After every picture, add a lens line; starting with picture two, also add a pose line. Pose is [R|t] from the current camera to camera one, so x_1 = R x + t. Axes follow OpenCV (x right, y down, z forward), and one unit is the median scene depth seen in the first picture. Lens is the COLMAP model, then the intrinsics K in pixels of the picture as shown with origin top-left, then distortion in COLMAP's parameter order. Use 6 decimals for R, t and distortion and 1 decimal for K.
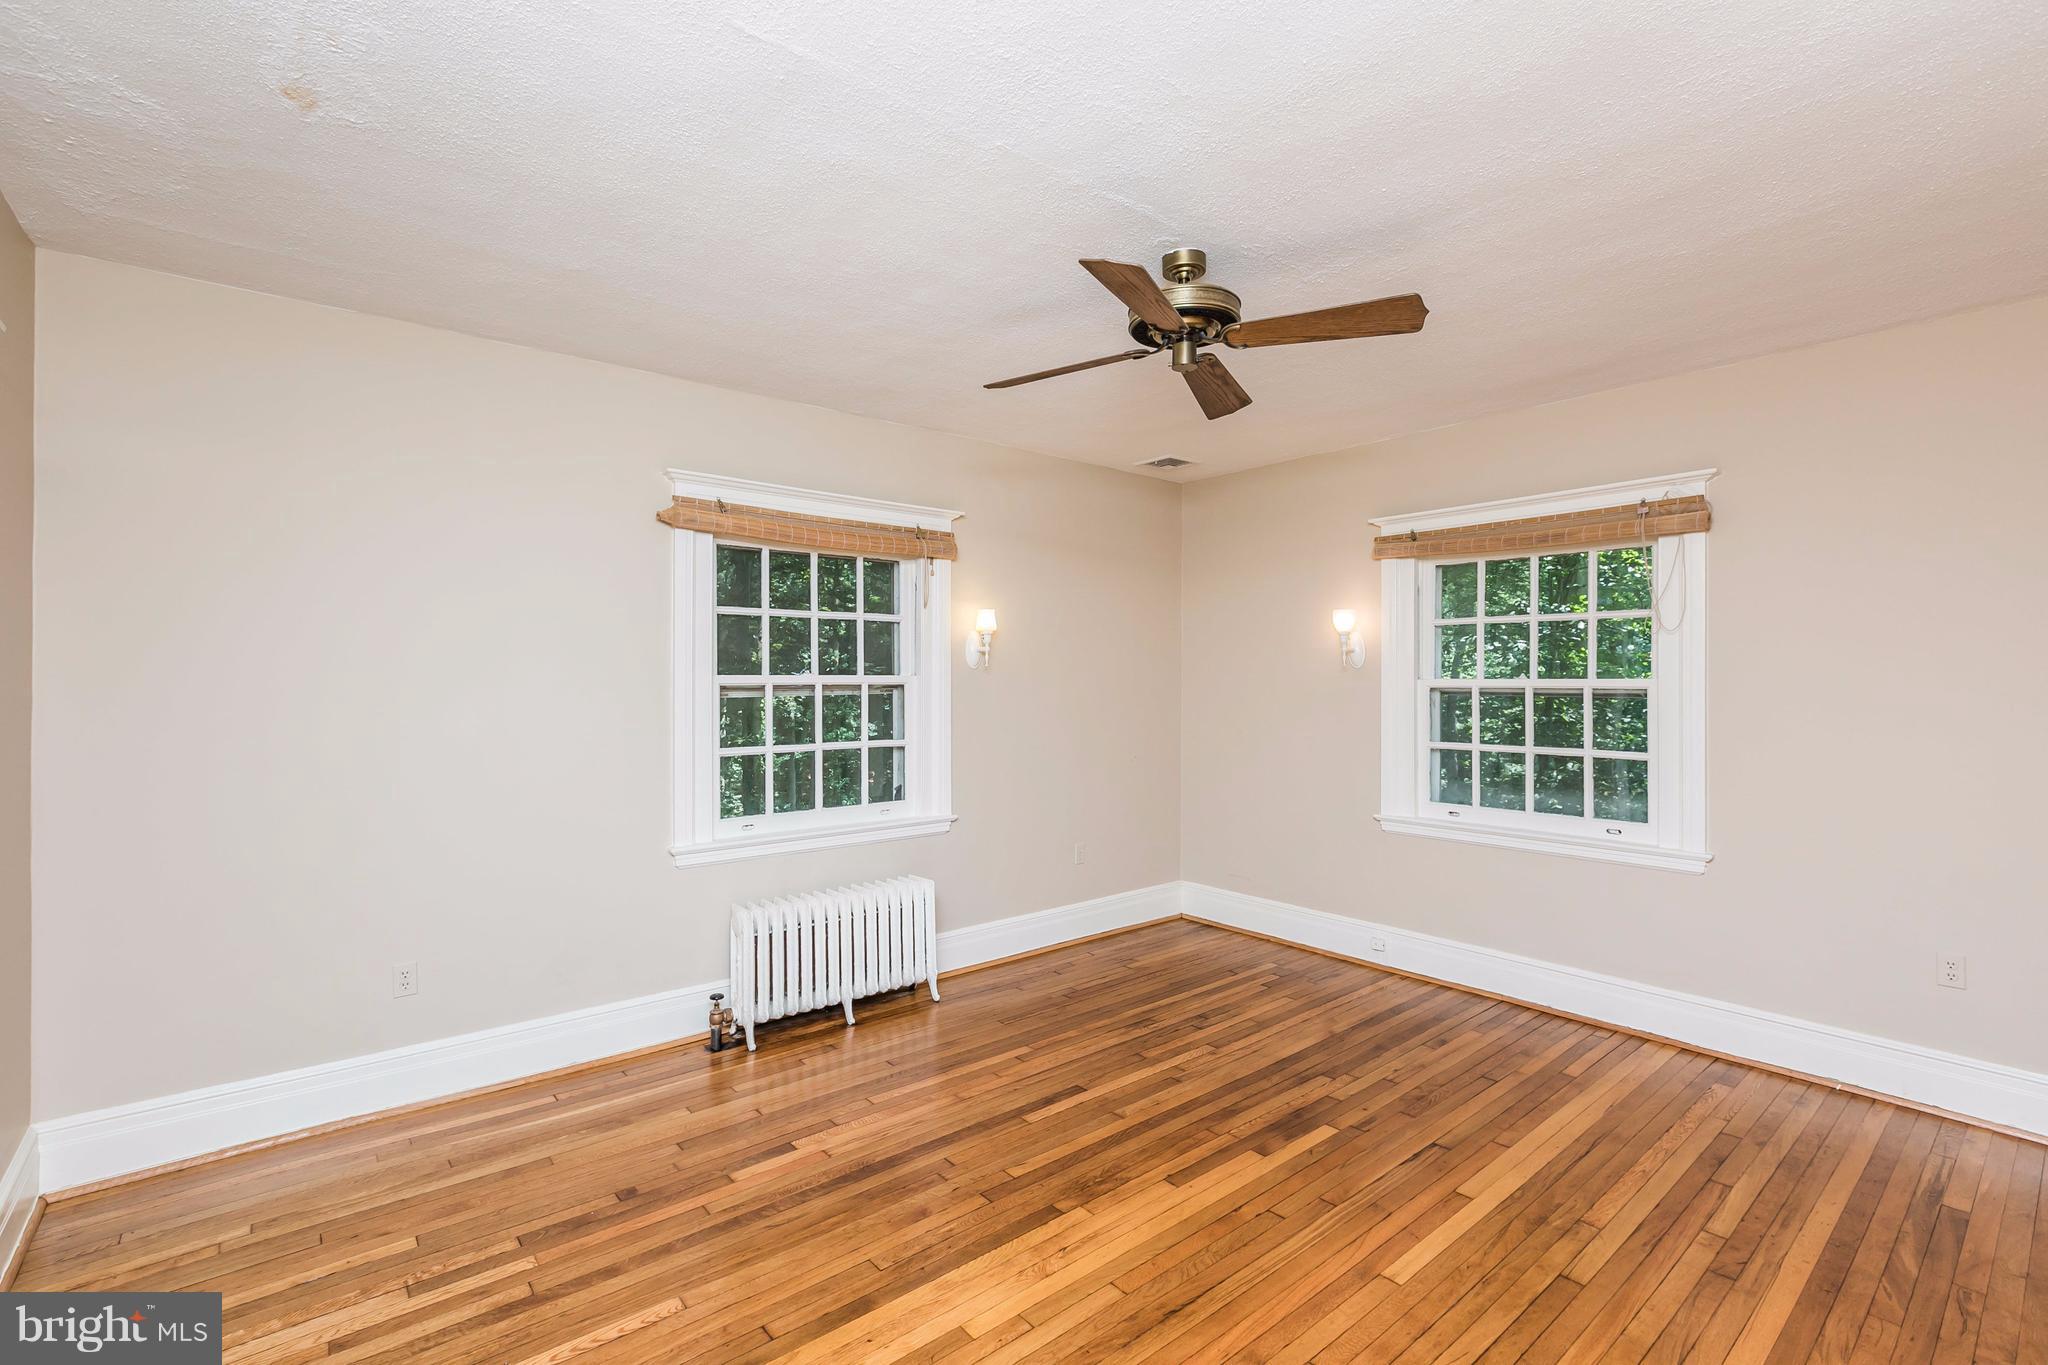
lens RADIAL K [[907.5, 0, 1024.0], [0, 907.5, 682.5], [0, 0, 1]] dist [0.002944, 0.000156]
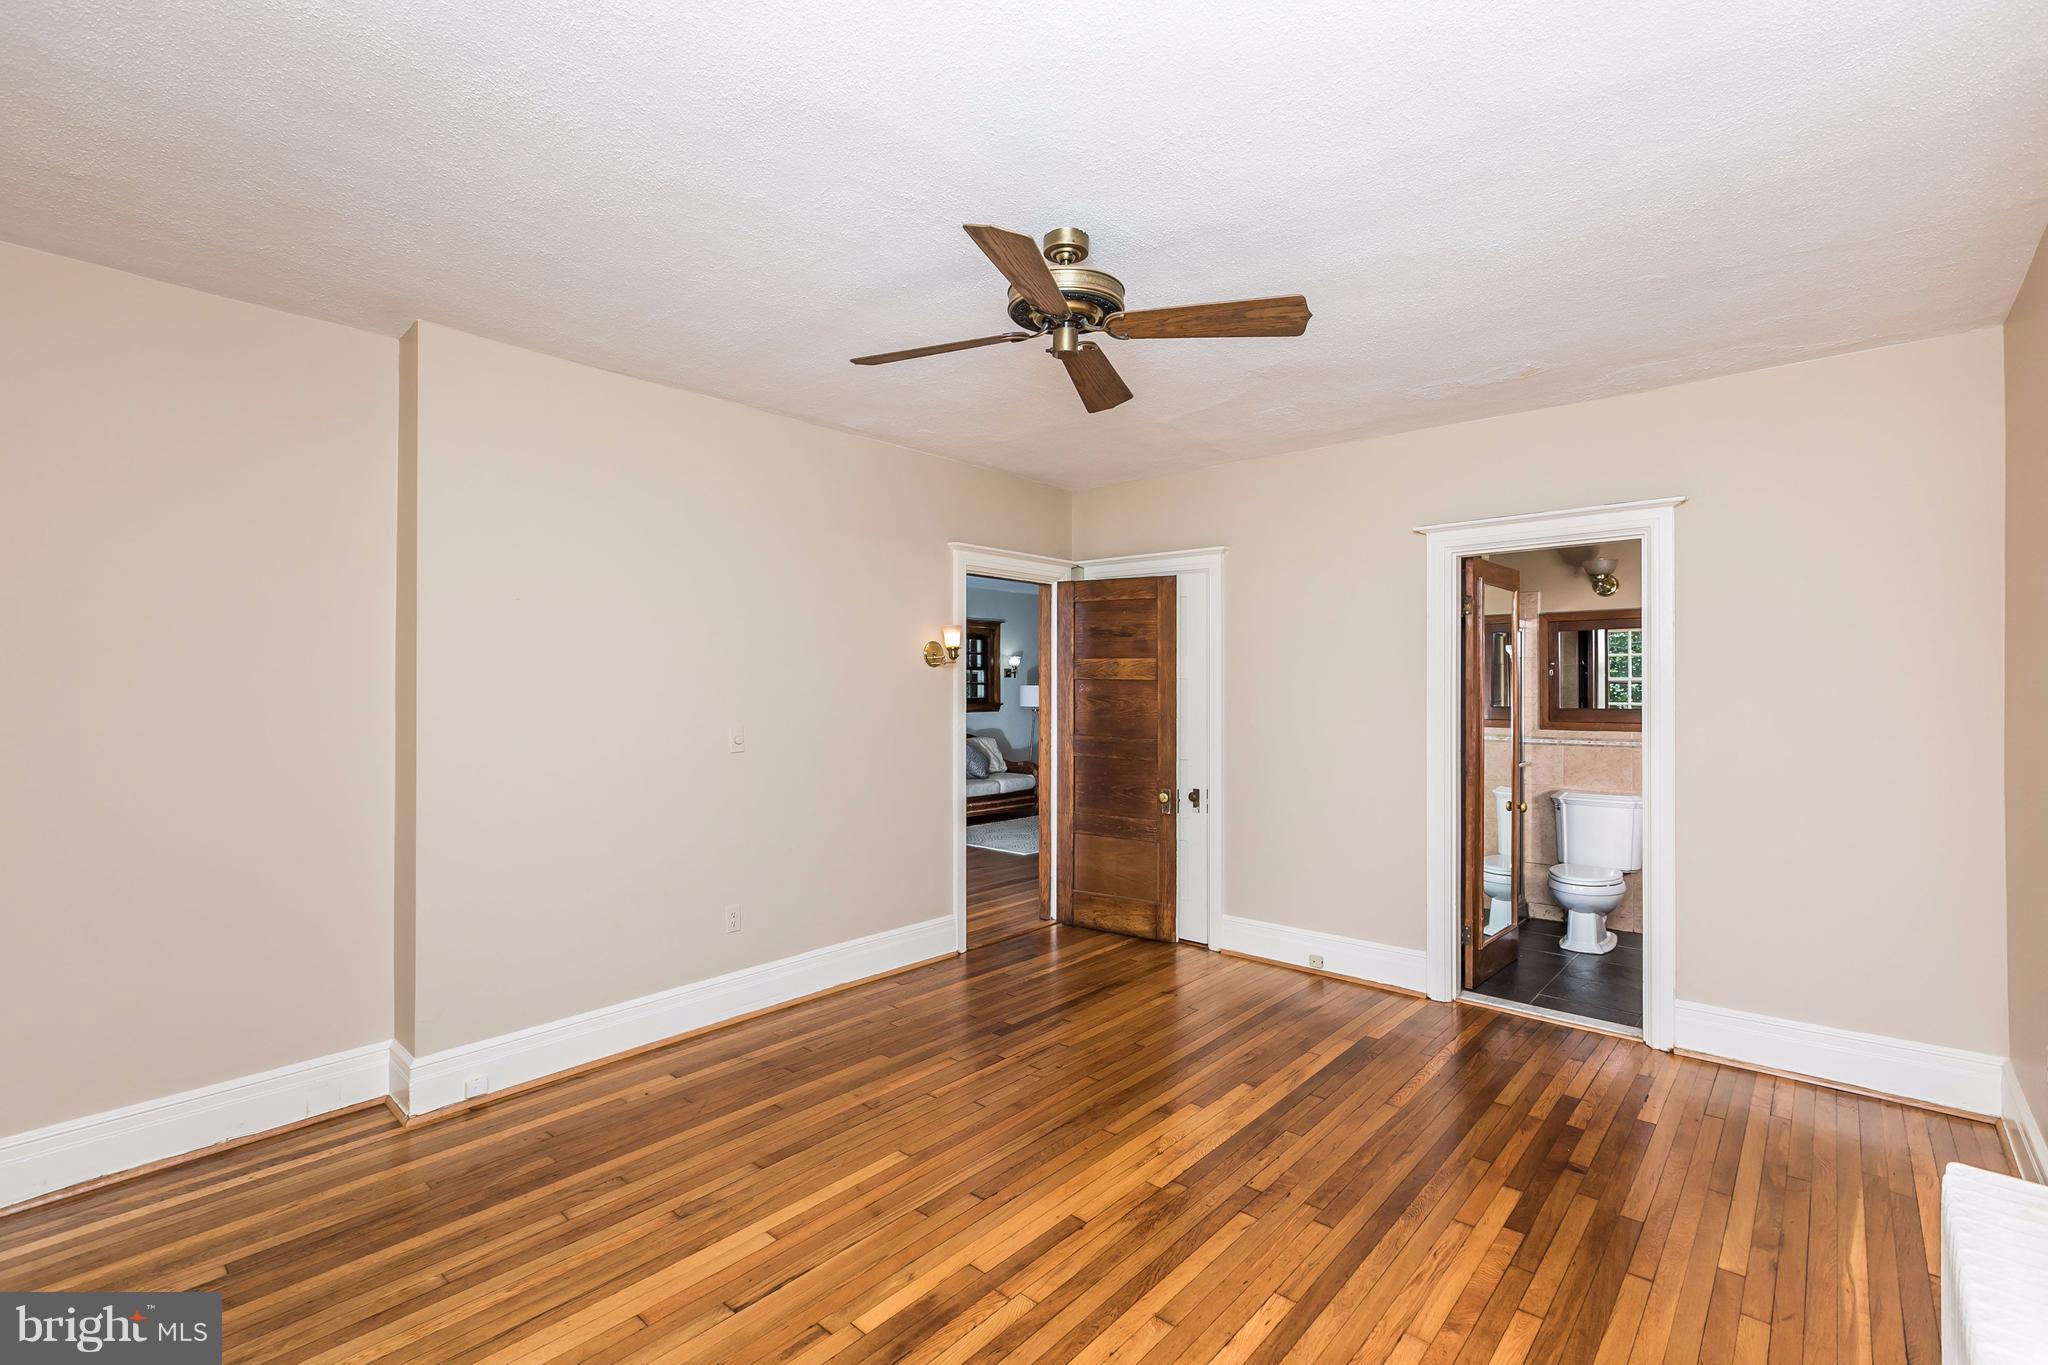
lens RADIAL K [[907.5, 0, 1024.0], [0, 907.5, 682.5], [0, 0, 1]] dist [0.002944, 0.000156]
pose [[-0.988930, -0.002874, -0.148357, 0.357569], [-0.002215, 0.999987, -0.004606, -0.003500], [0.148369, -0.004226, -0.988923, 1.918585]]
